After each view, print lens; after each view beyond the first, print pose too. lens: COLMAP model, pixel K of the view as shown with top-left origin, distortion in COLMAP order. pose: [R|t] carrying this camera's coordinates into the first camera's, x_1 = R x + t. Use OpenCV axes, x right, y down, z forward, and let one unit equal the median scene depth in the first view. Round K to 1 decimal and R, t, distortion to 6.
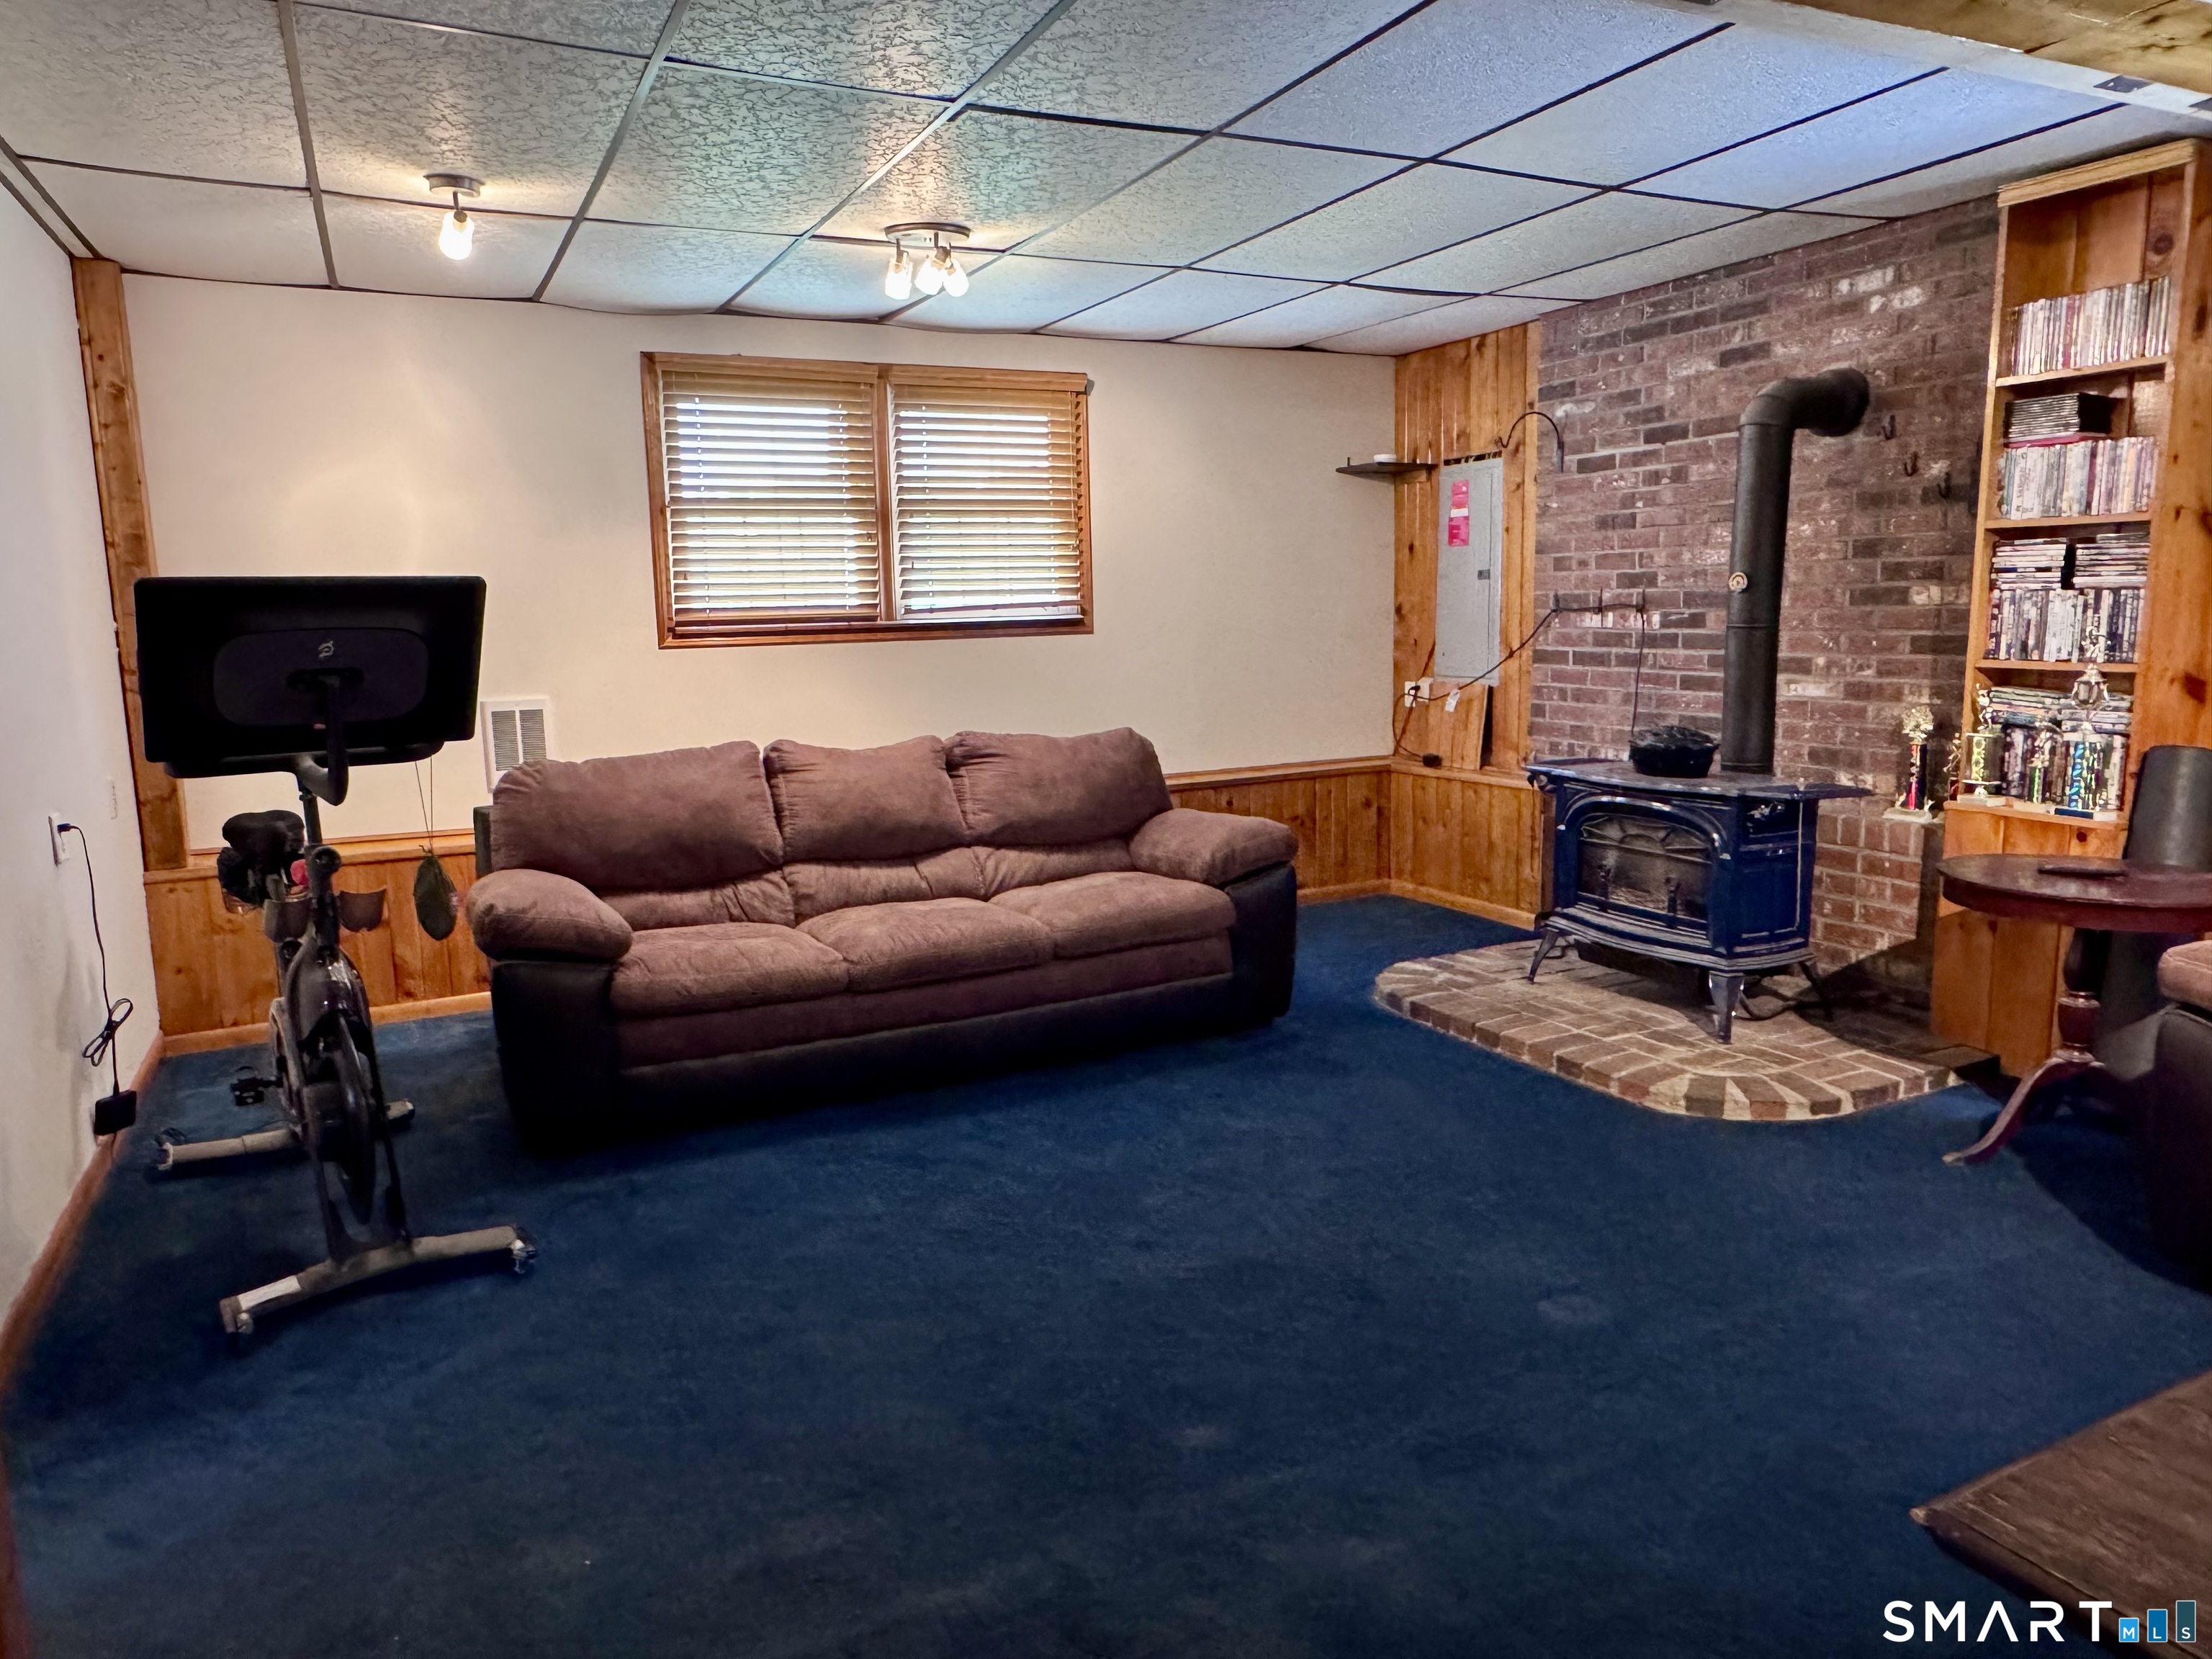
lens RADIAL K [[1409.3, 0, 1088.4], [0, 1409.3, 836.6], [0, 0, 1]] dist [-0.007785, 0.003579]
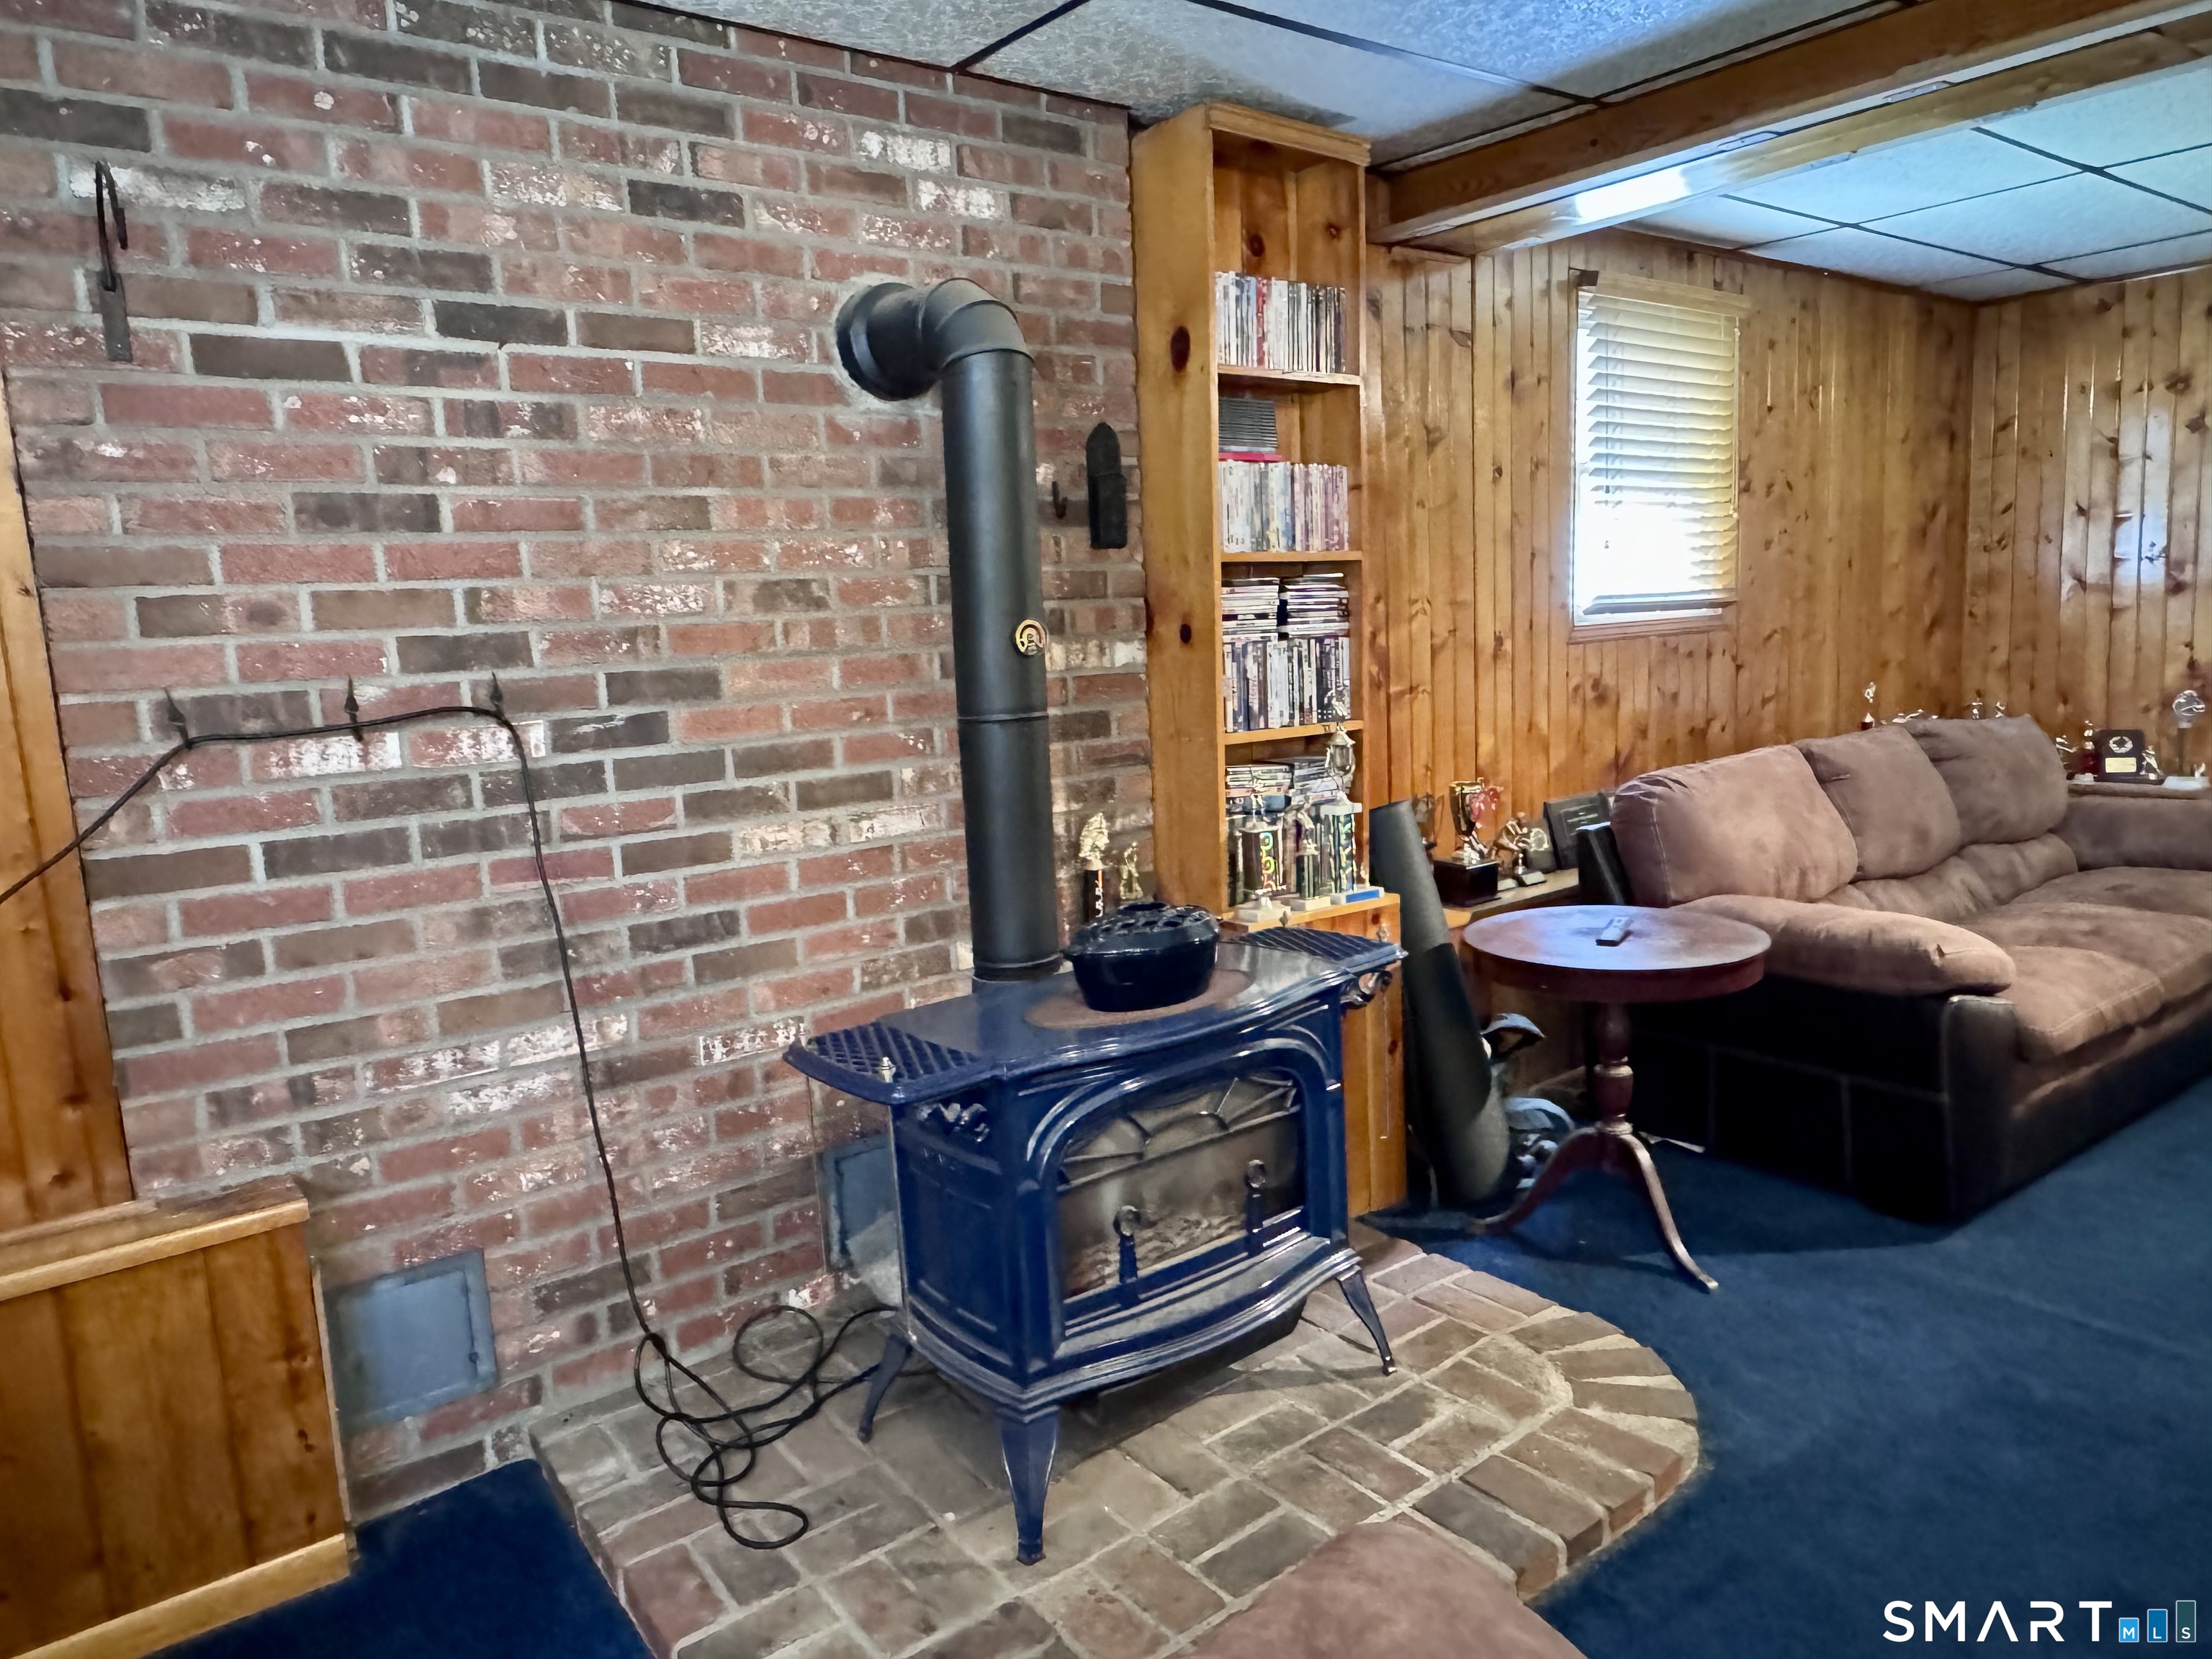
lens RADIAL K [[1409.3, 0, 1112.0], [0, 1409.3, 829.8], [0, 0, 1]] dist [-0.007785, 0.003579]
pose [[-0.189530, -0.118011, 0.974757, -0.090181], [0.209709, 0.964979, 0.157602, -0.190037], [-0.959219, 0.234285, -0.158144, 1.084202]]
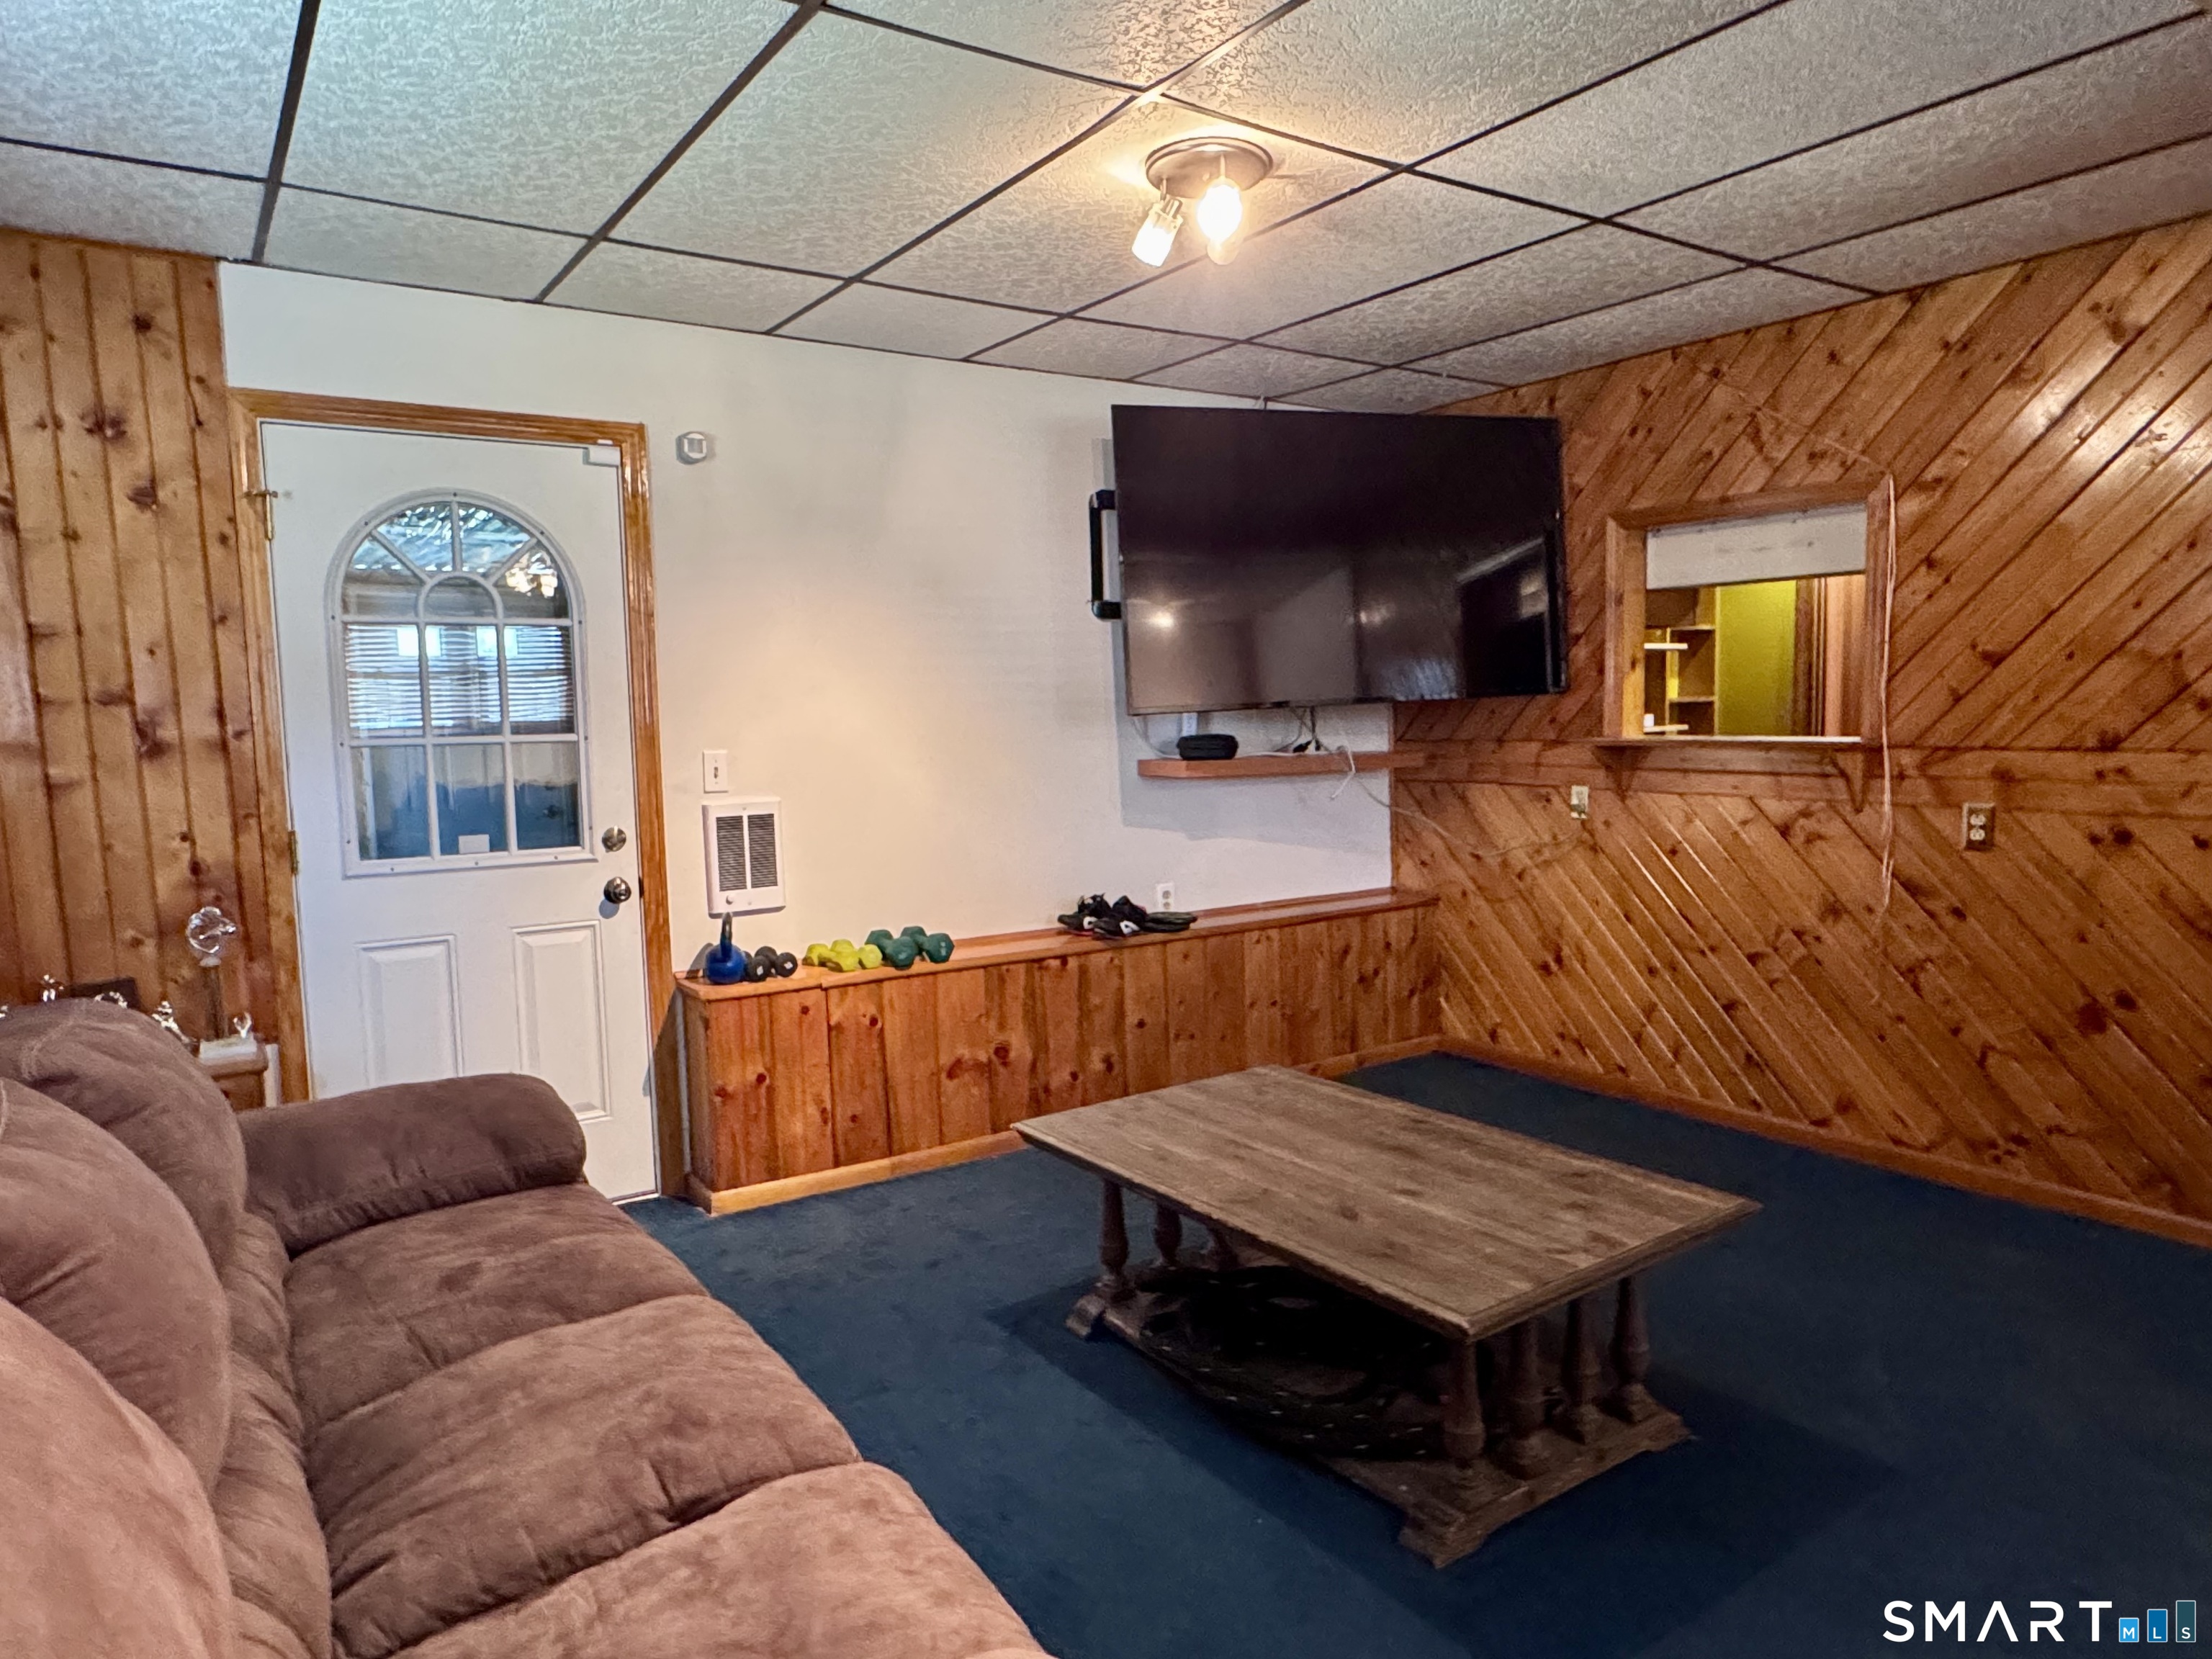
lens RADIAL K [[1409.3, 0, 1104.4], [0, 1409.3, 840.4], [0, 0, 1]] dist [-0.007785, 0.003579]
pose [[-0.989478, 0.059591, -0.131843, 0.508718], [0.022994, 0.964429, 0.263342, -0.152119], [0.142846, 0.257539, -0.955651, 0.795723]]
